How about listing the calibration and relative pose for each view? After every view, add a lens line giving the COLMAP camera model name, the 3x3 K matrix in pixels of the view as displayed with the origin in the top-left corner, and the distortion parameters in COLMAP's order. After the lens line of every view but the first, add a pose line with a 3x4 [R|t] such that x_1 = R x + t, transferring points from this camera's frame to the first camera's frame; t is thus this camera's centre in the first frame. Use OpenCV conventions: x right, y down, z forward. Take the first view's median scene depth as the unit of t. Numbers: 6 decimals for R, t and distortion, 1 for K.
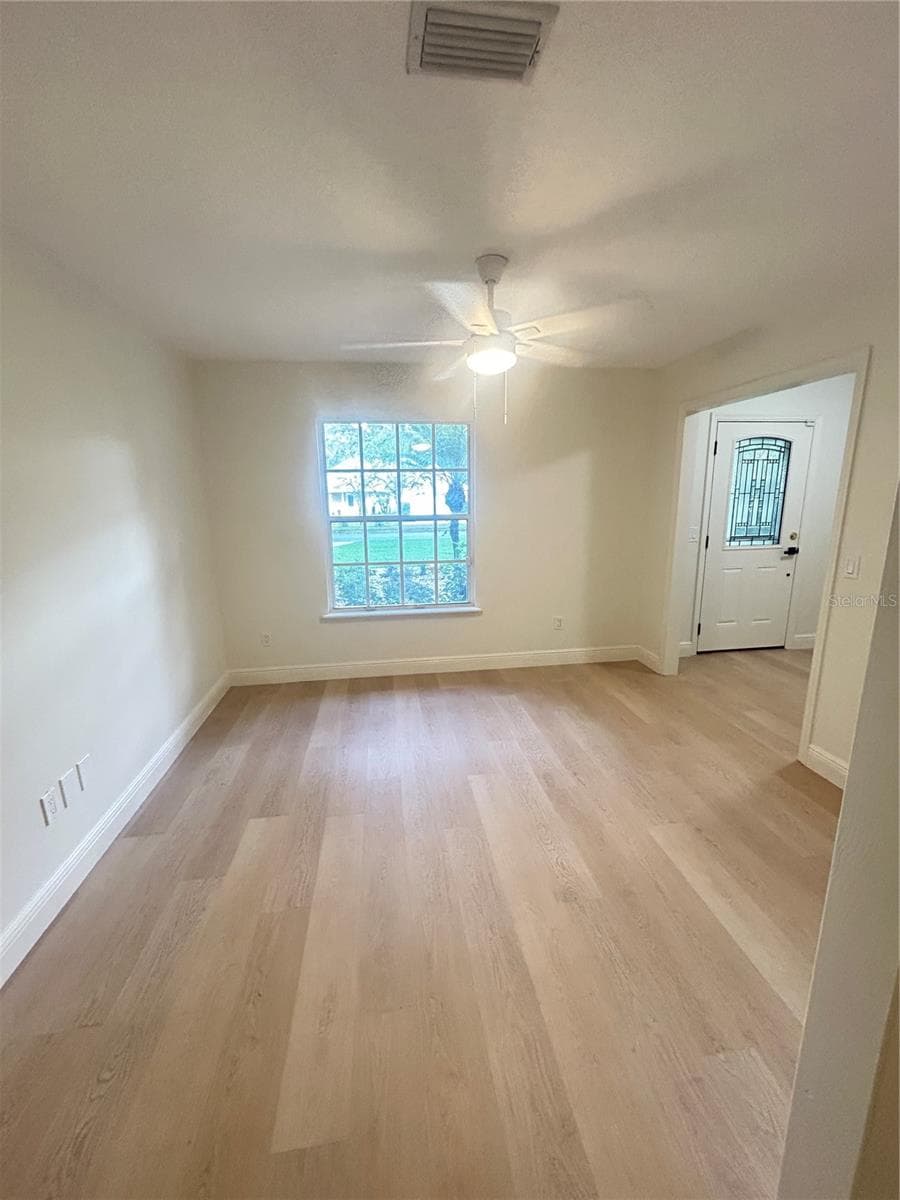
lens RADIAL K [[487.7, 0, 449.9], [0, 487.7, 600.0], [0, 0, 1]] dist [-0.000585, 0.000816]
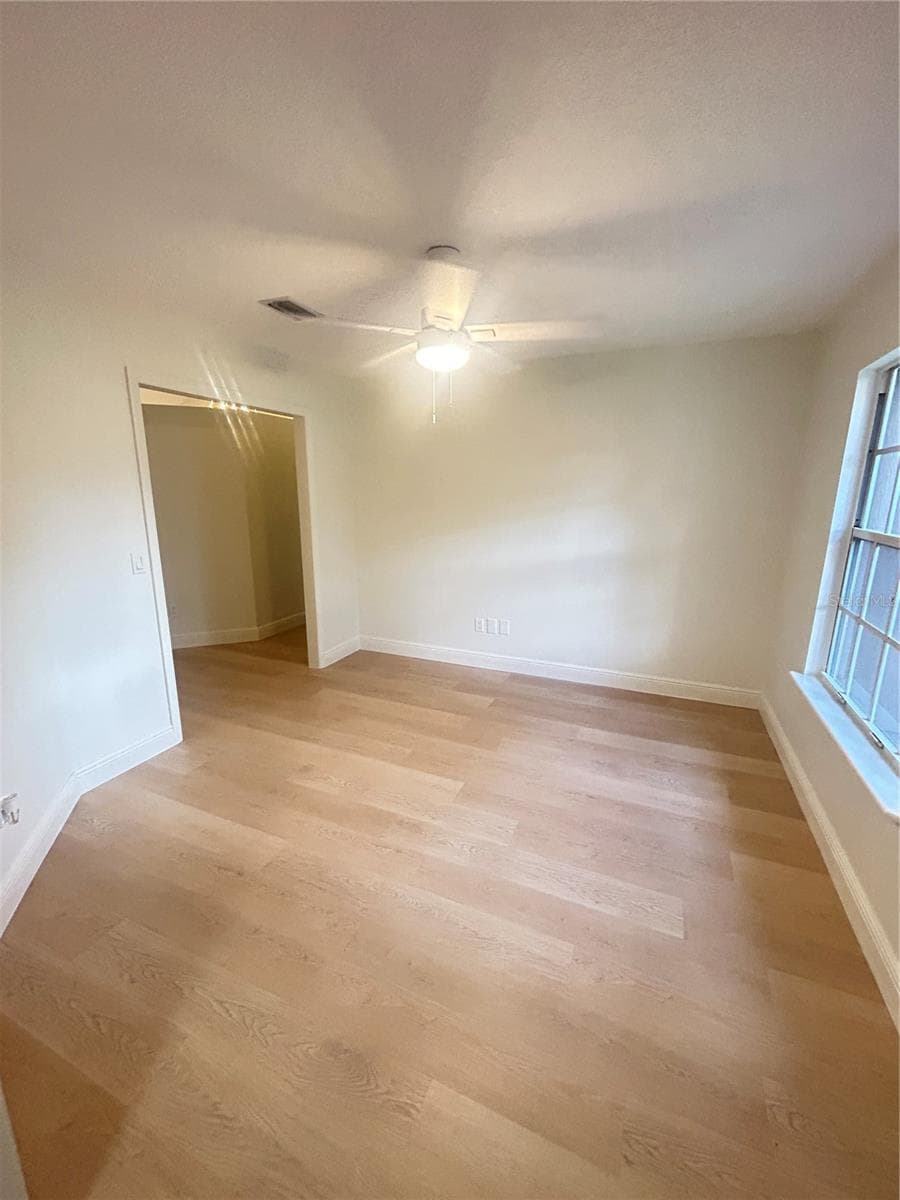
lens RADIAL K [[487.7, 0, 451.5], [0, 487.7, 600.3], [0, 0, 1]] dist [-0.000585, 0.000816]
pose [[-0.523425, 0.199941, -0.828282, 0.847909], [-0.174631, 0.926272, 0.333951, -0.324470], [0.833985, 0.319442, -0.449918, 1.399178]]
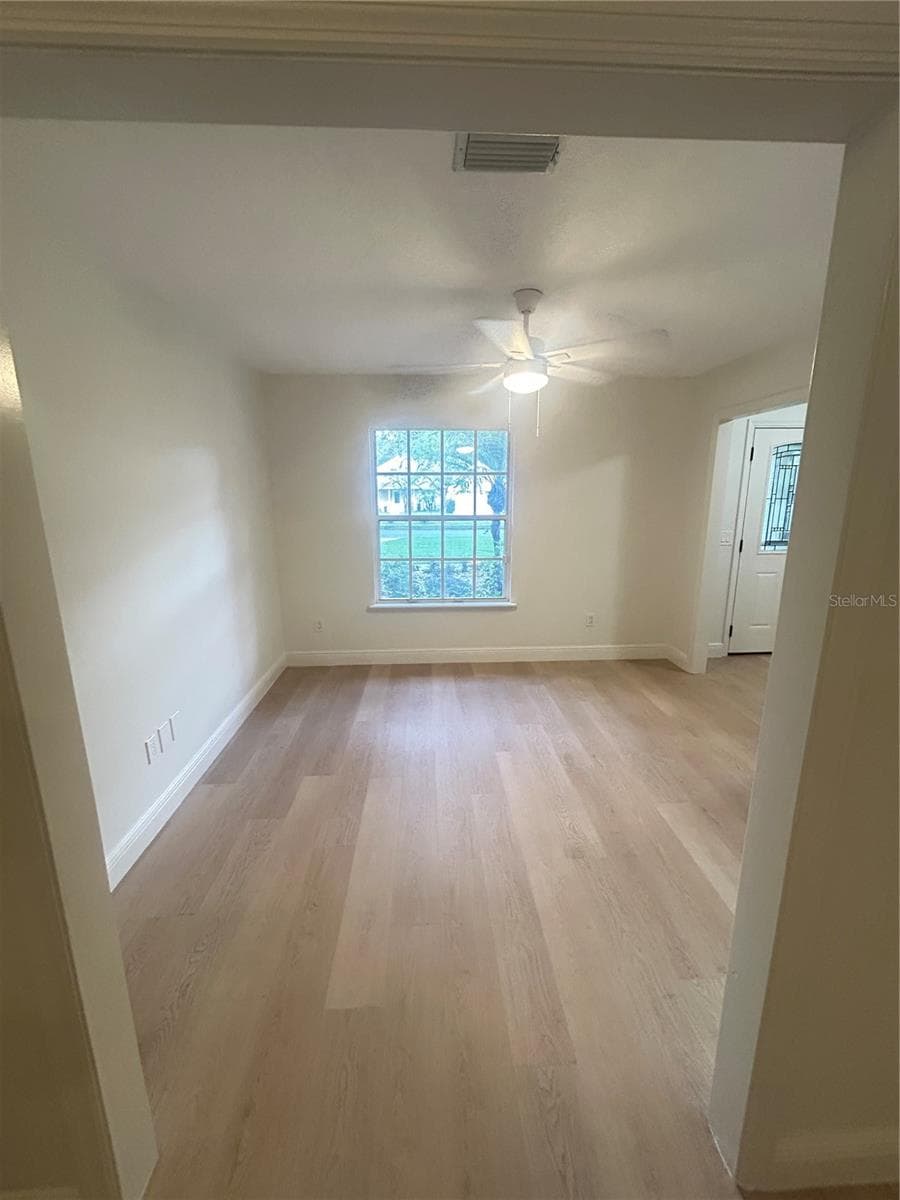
lens RADIAL K [[487.7, 0, 449.7], [0, 487.7, 599.9], [0, 0, 1]] dist [-0.000585, 0.000816]
pose [[0.995774, 0.030403, -0.086665, 0.020964], [-0.029999, 0.999532, 0.005961, 0.011147], [0.086805, -0.003336, 0.996220, -0.121637]]
